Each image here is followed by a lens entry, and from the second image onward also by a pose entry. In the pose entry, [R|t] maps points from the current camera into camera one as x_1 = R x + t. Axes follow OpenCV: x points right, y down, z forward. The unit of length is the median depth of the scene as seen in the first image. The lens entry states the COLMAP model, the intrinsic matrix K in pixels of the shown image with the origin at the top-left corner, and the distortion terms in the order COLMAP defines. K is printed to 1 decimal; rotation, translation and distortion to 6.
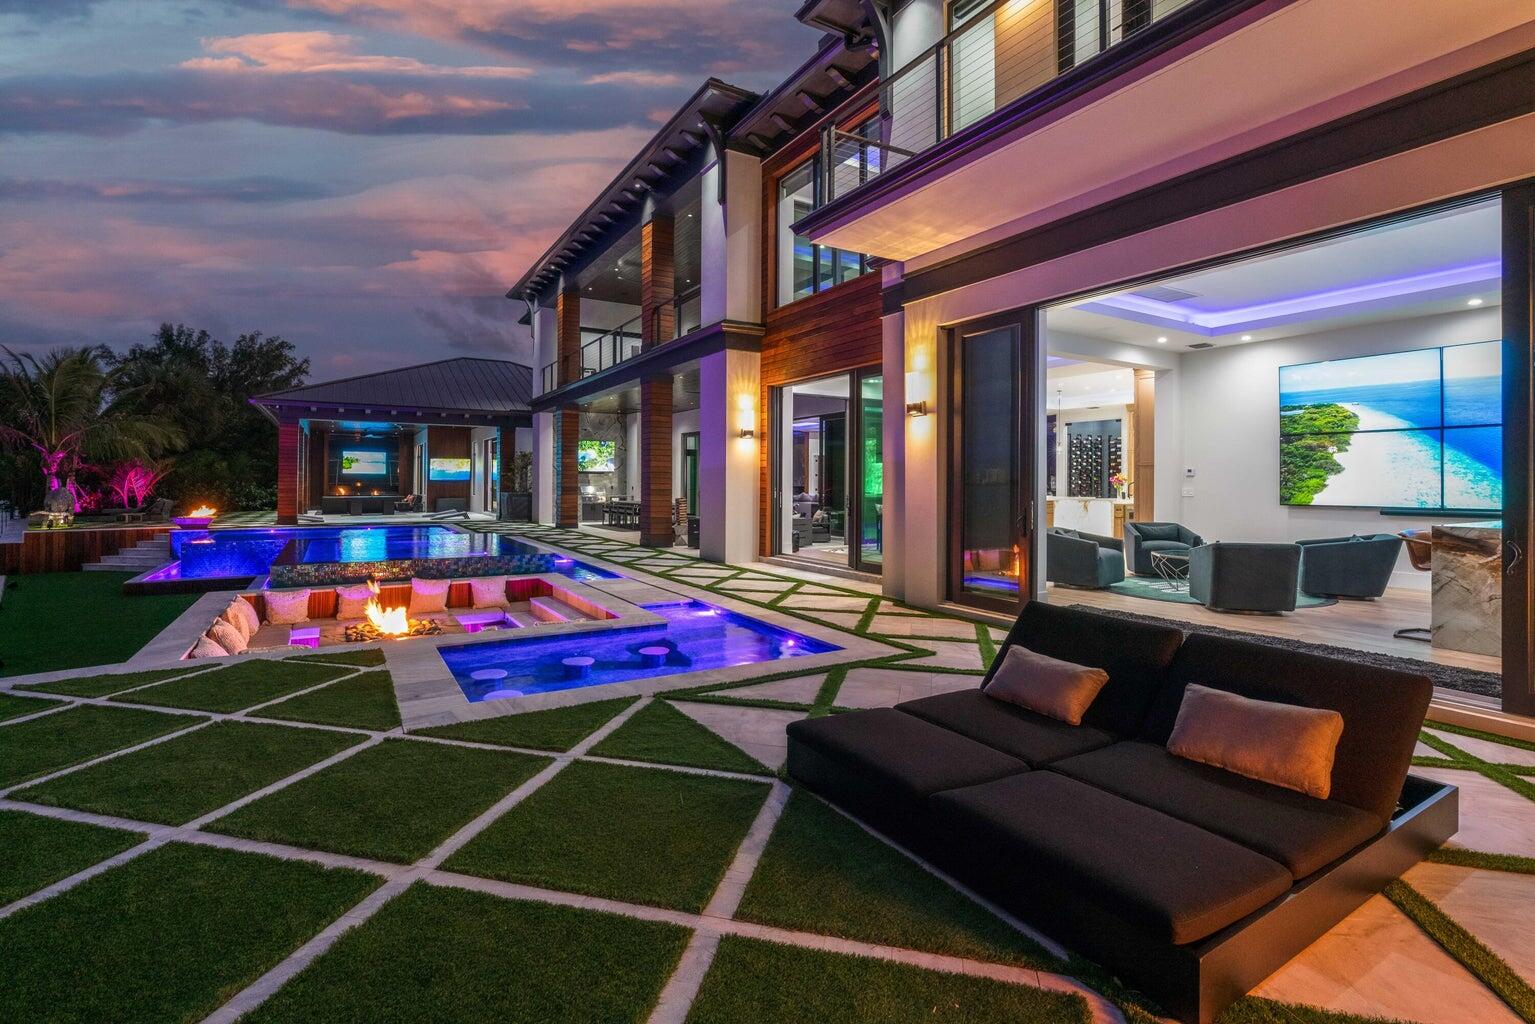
lens RADIAL K [[711.4, 0, 750.4], [0, 711.4, 470.2], [0, 0, 1]] dist [0.001794, 0.000610]
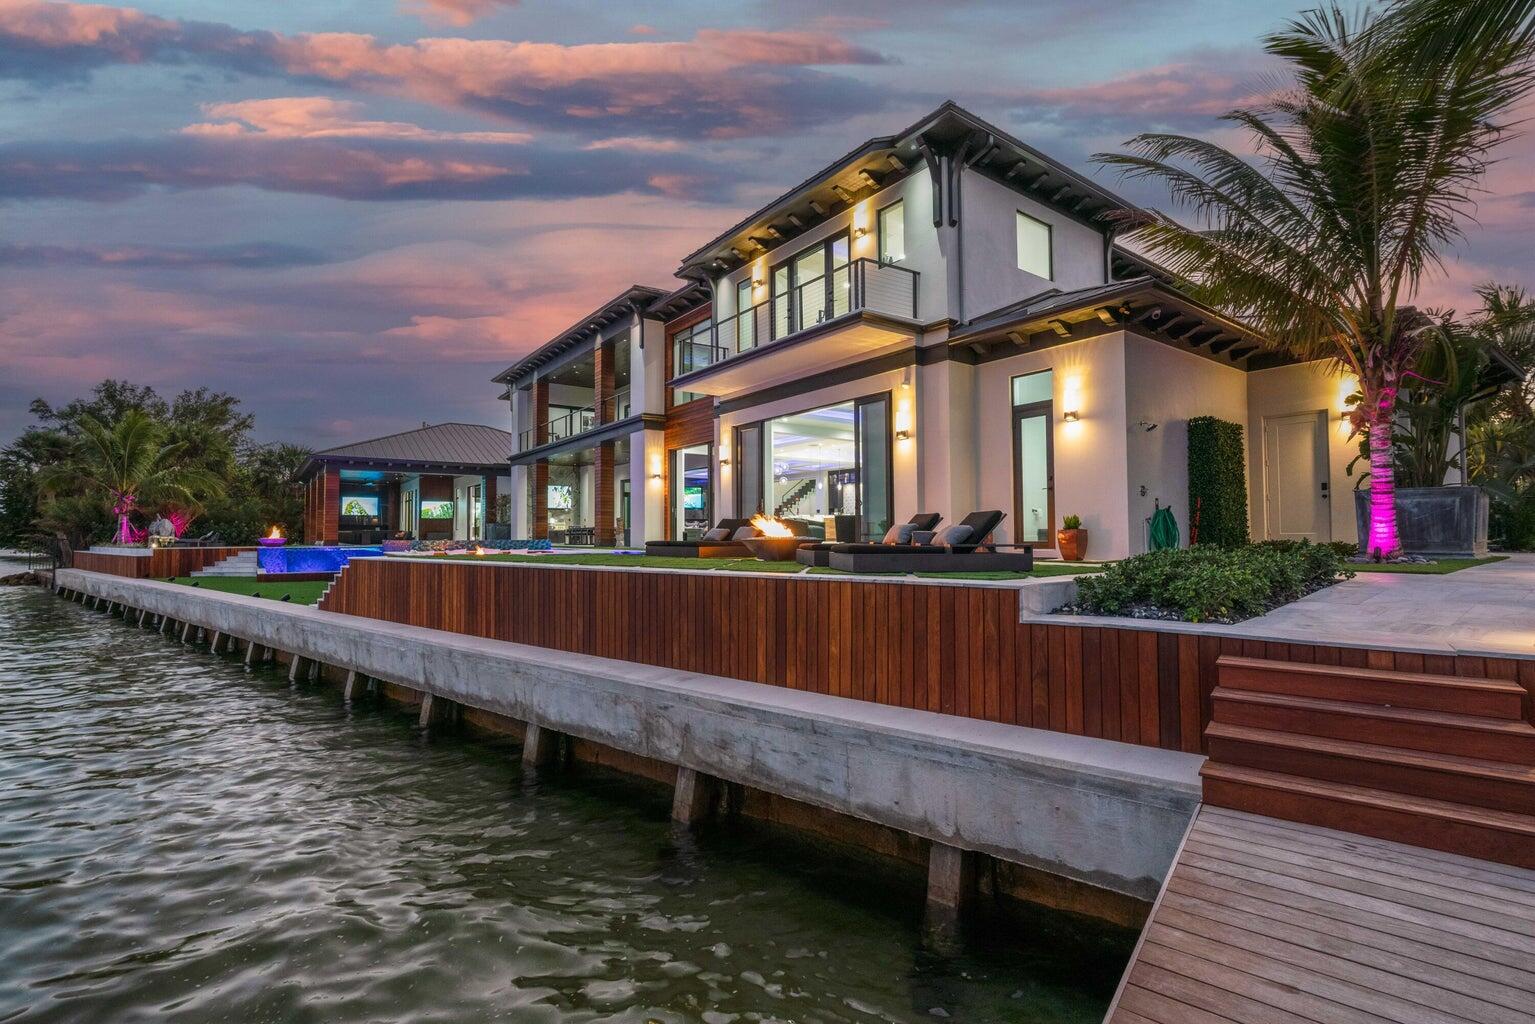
lens RADIAL K [[692.2, 0, 767.5], [0, 692.2, 512.0], [0, 0, 1]] dist [0.004050, 0.000857]
pose [[0.994225, -0.006530, 0.107120, 0.054874], [0.008204, 0.999851, -0.015193, 0.043227], [-0.107005, 0.015984, 0.994130, -0.488283]]
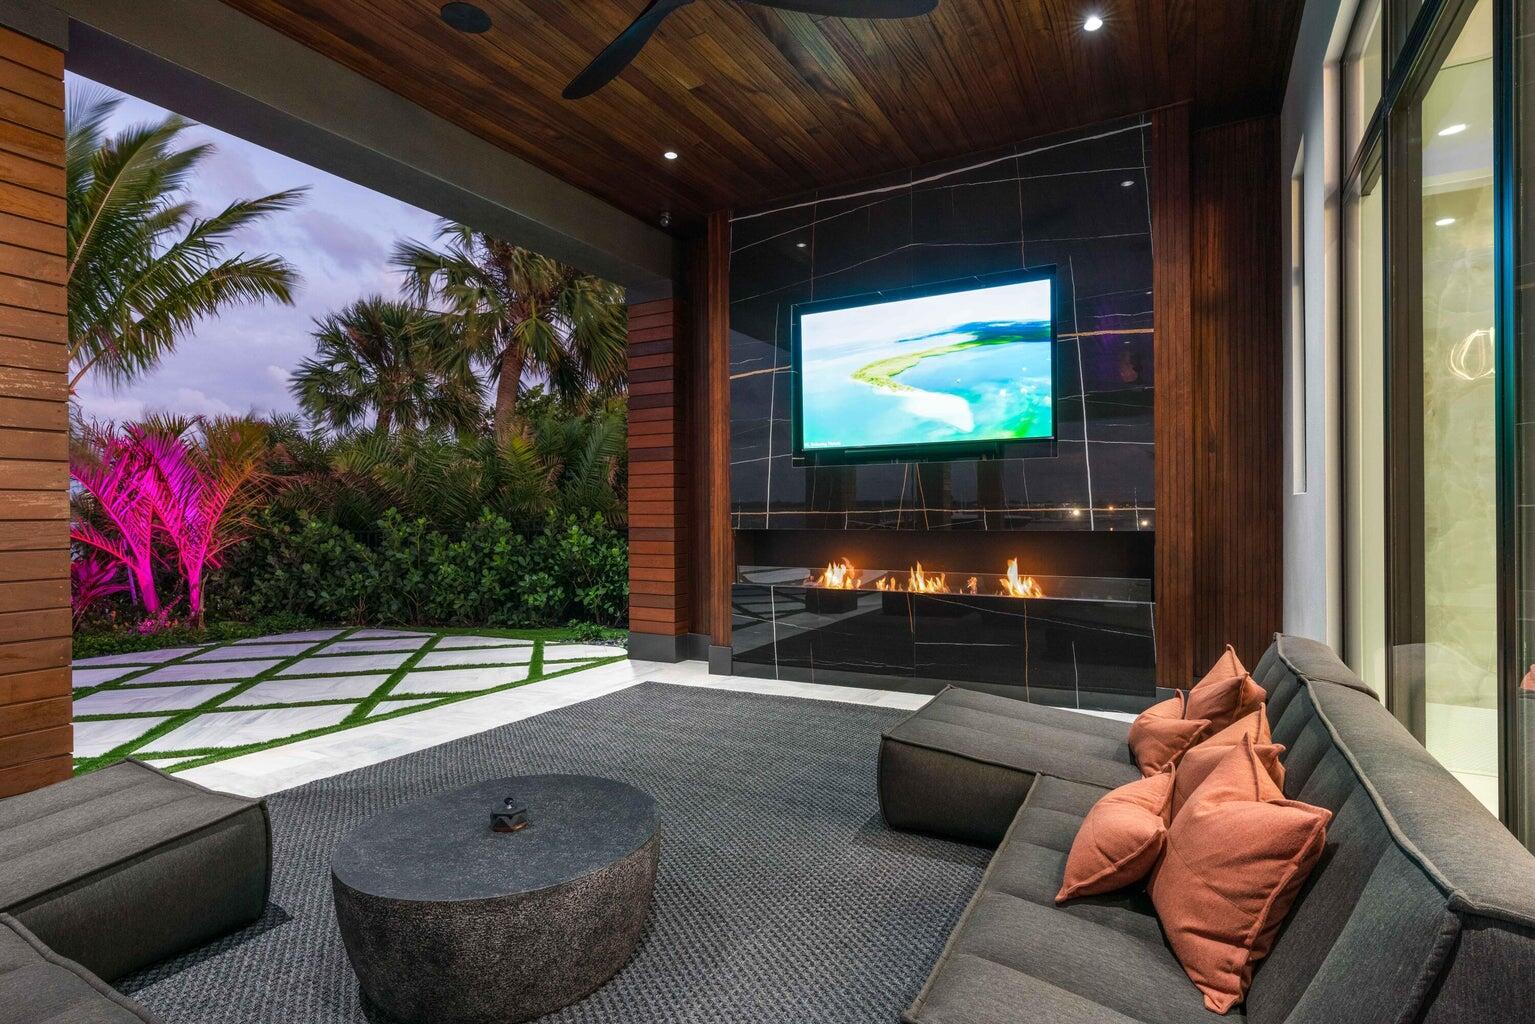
lens RADIAL K [[767.3, 0, 767.5], [0, 767.3, 512.0], [0, 0, 1]] dist [-0.000417, -0.020789]
pose [[0.501783, -0.012075, -0.864909, -0.773769], [0.023879, 0.999715, -0.000103, 0.032372], [0.864664, -0.020601, 0.501928, 1.637053]]
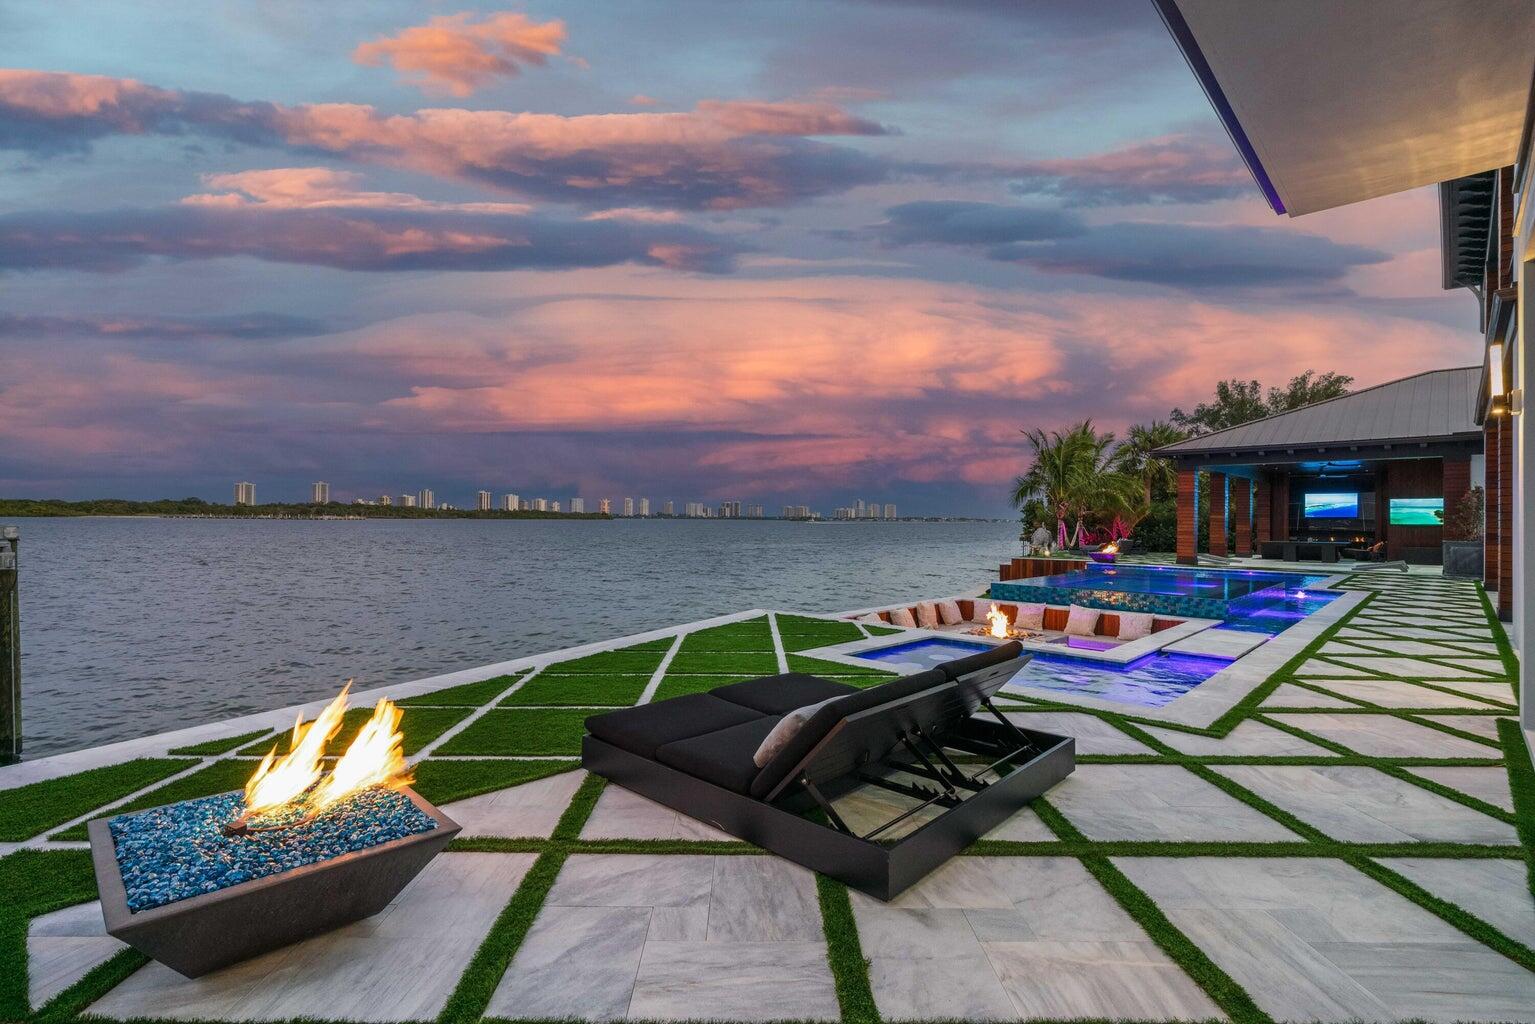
lens RADIAL K [[730.3, 0, 767.5], [0, 730.3, 512.0], [0, 0, 1]] dist [-0.002959, -0.001400]
pose [[0.283347, -0.012906, -0.958931, 0.267689], [0.009104, 0.999901, -0.010767, 0.003039], [0.958974, -0.005679, 0.283436, 0.081791]]
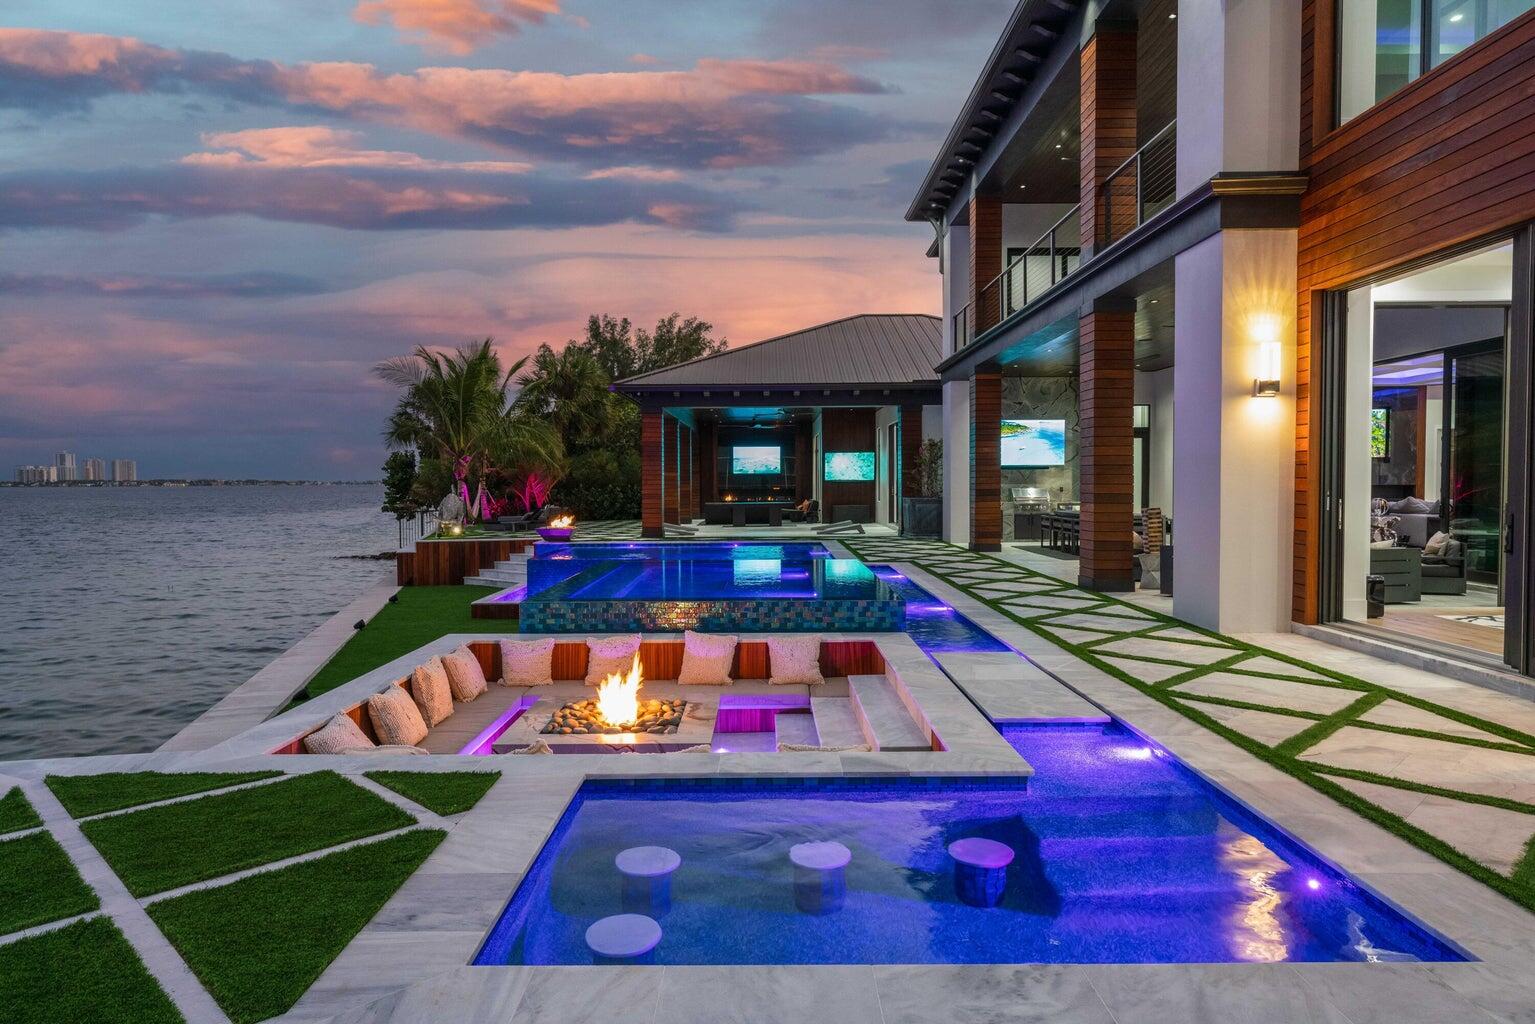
lens RADIAL K [[958.2, 0, 767.5], [0, 958.2, 512.0], [0, 0, 1]] dist [-0.000474, 0.000947]
pose [[0.864591, 0.005285, -0.502449, 0.020825], [0.019484, 0.998840, 0.044033, 0.001146], [0.502099, -0.047860, 0.863485, 0.129560]]
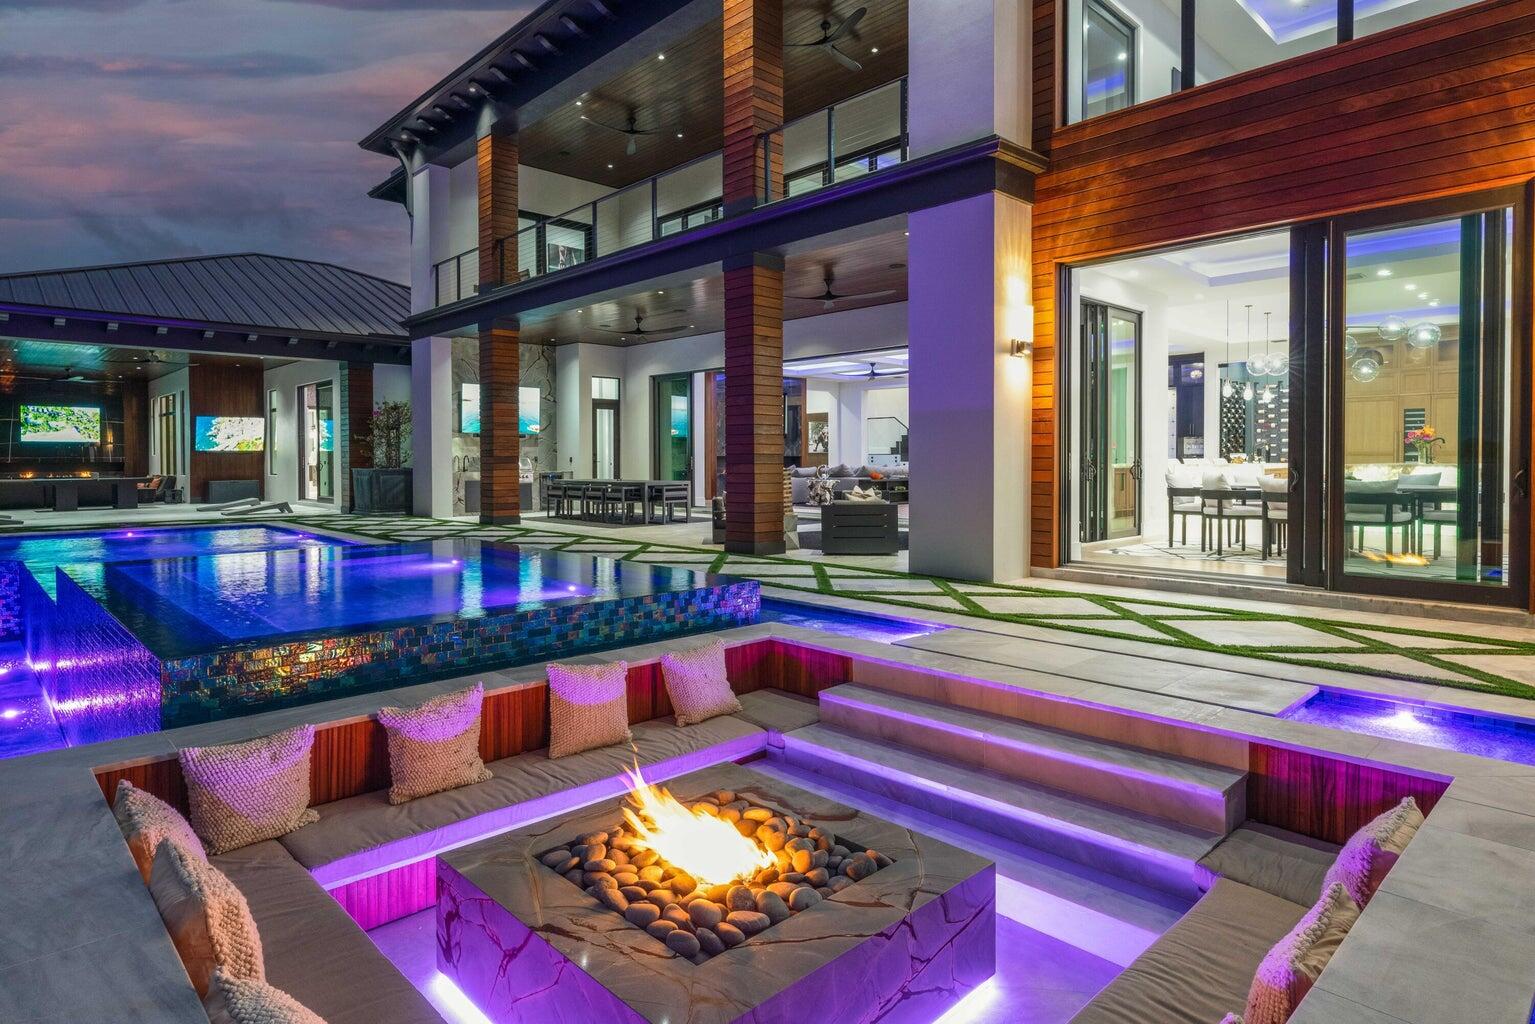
lens RADIAL K [[868.1, 0, 774.6], [0, 868.1, 465.3], [0, 0, 1]] dist [0.002802, -0.000169]
pose [[0.972238, -0.010122, 0.233775, -0.224636], [0.004223, 0.999660, 0.025720, 0.014238], [-0.233956, -0.024019, 0.971951, 0.244209]]
